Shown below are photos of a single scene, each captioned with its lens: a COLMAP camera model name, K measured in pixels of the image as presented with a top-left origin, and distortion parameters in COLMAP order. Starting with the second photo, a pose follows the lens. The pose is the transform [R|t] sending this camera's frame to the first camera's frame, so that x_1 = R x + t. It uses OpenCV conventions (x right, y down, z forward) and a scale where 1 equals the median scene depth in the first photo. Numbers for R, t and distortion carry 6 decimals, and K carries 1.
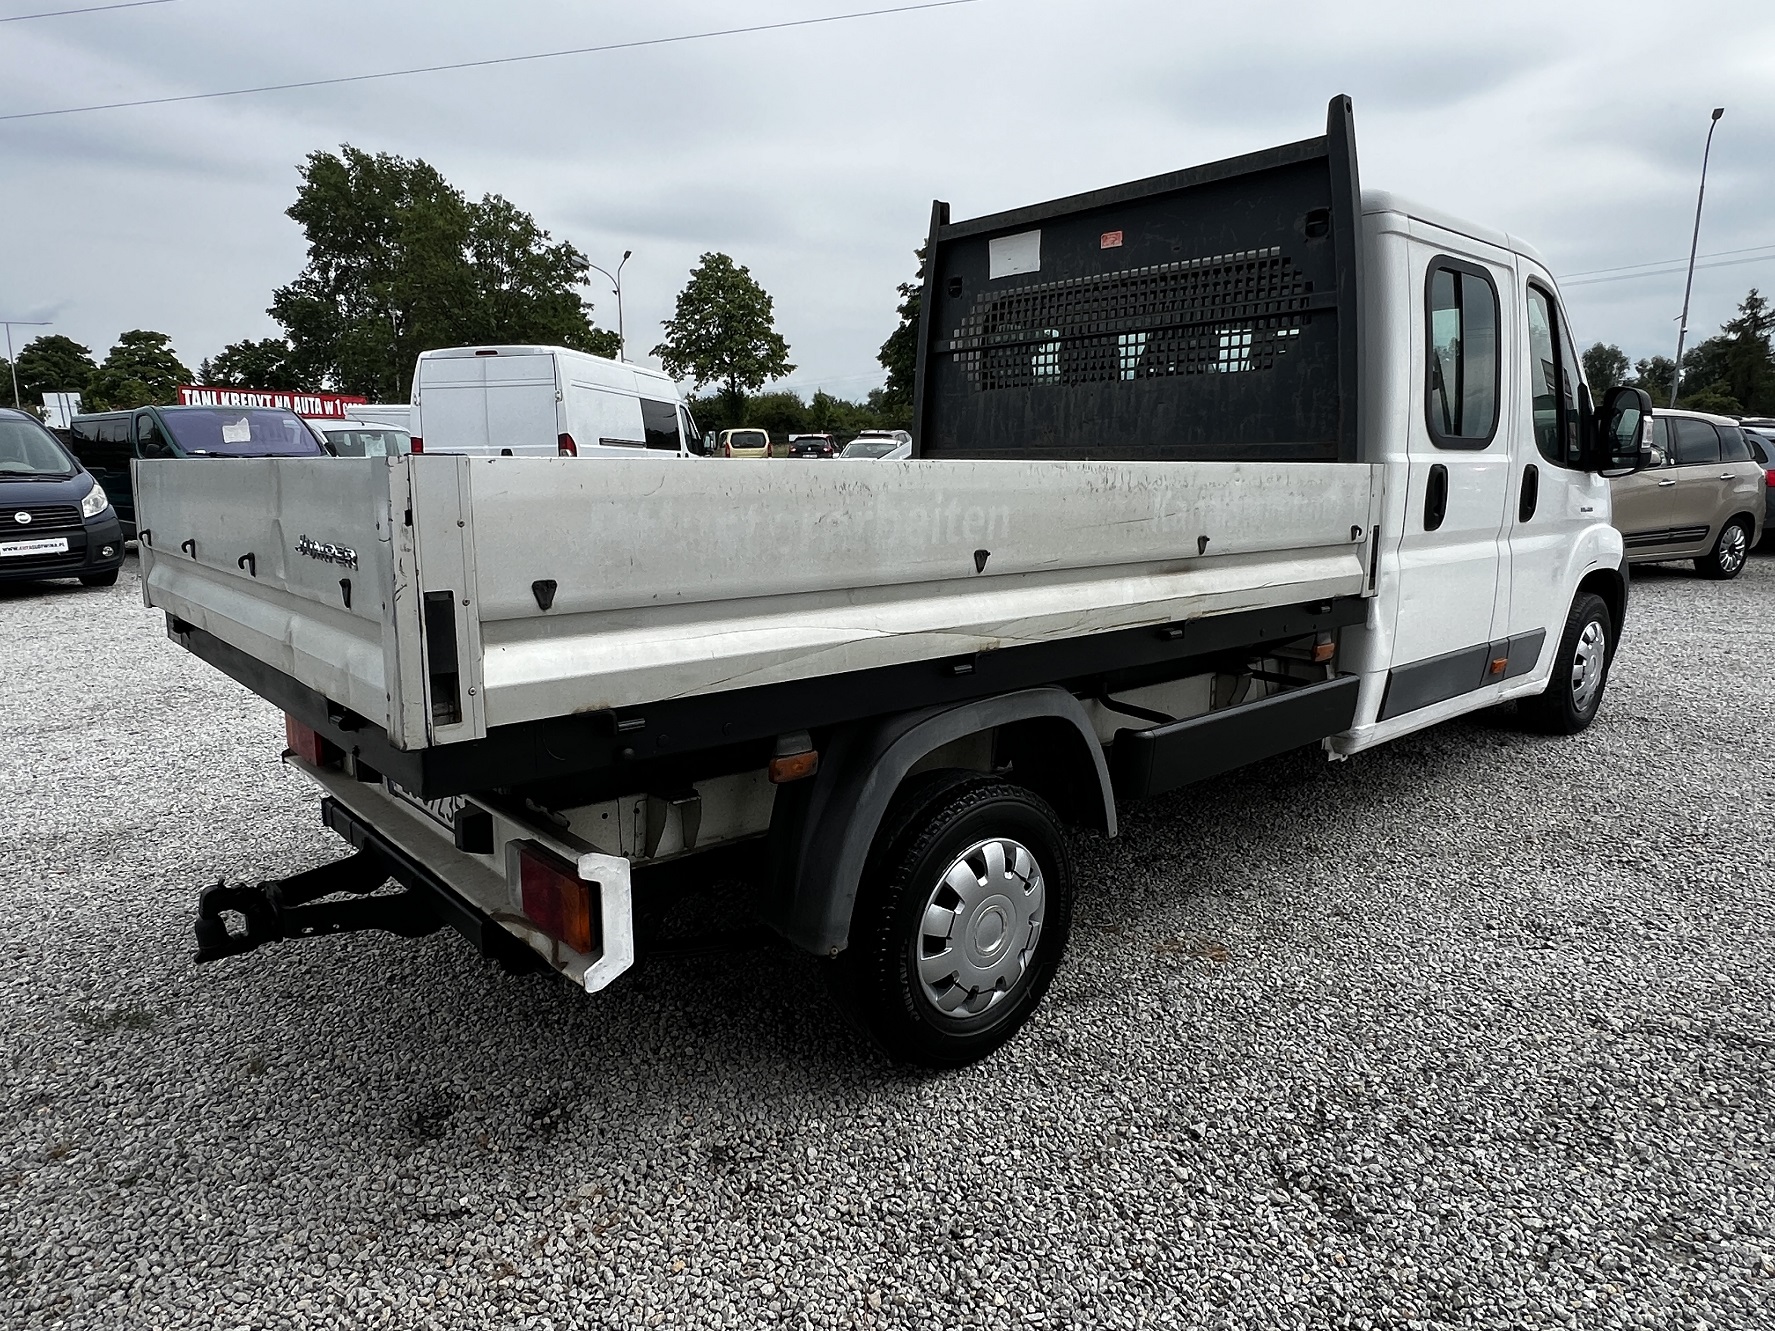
lens RADIAL K [[1112.3, 0, 887.5], [0, 1112.3, 665.5], [0, 0, 1]] dist [-0.007684, -0.002040]
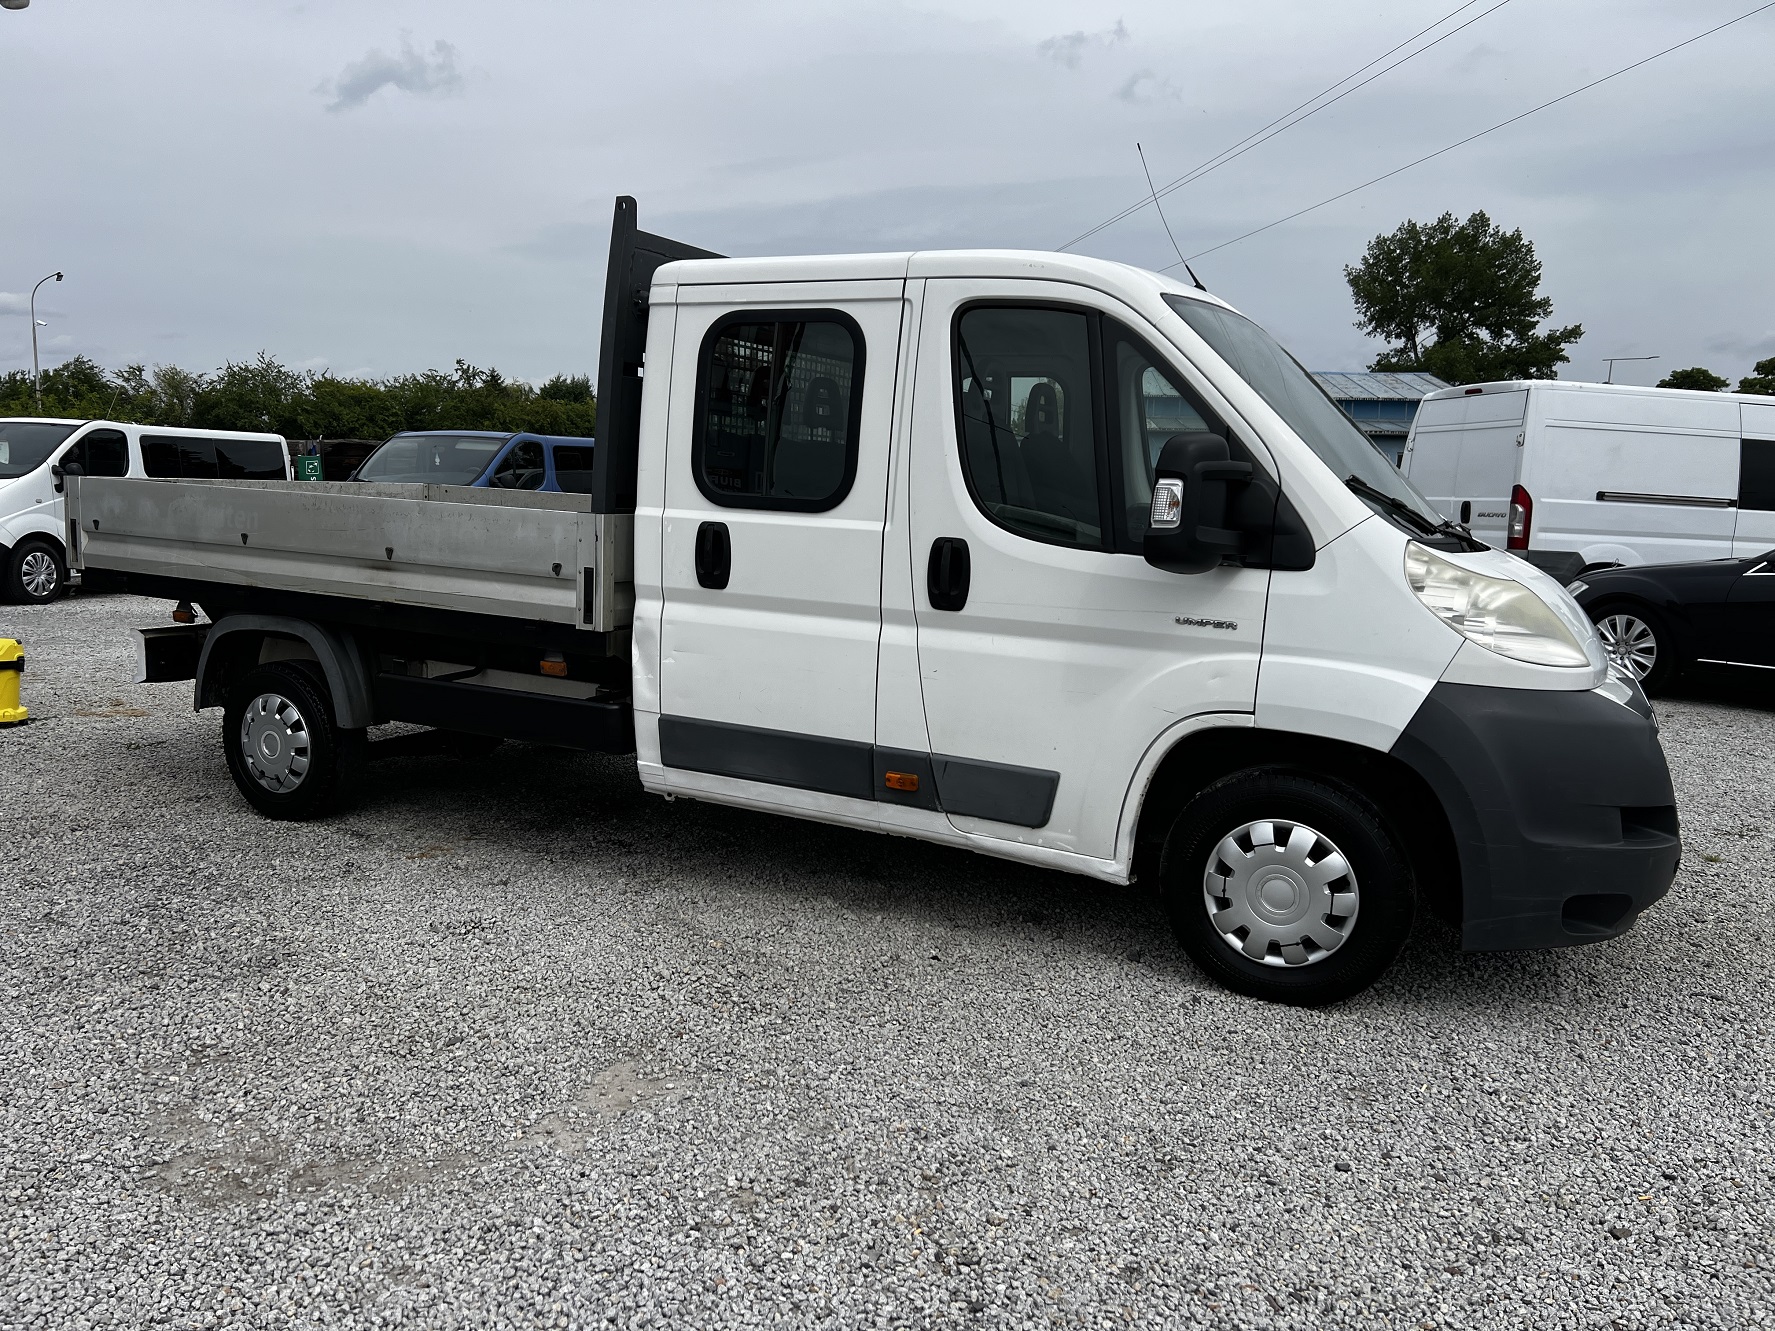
lens RADIAL K [[1327.9, 0, 887.5], [0, 1327.9, 665.5], [0, 0, 1]] dist [0.004438, 0.001141]
pose [[0.374092, 0.149884, -0.915199, 2.289543], [-0.209970, 0.974916, 0.073838, -0.244537], [0.903309, 0.164543, 0.396180, 0.957391]]
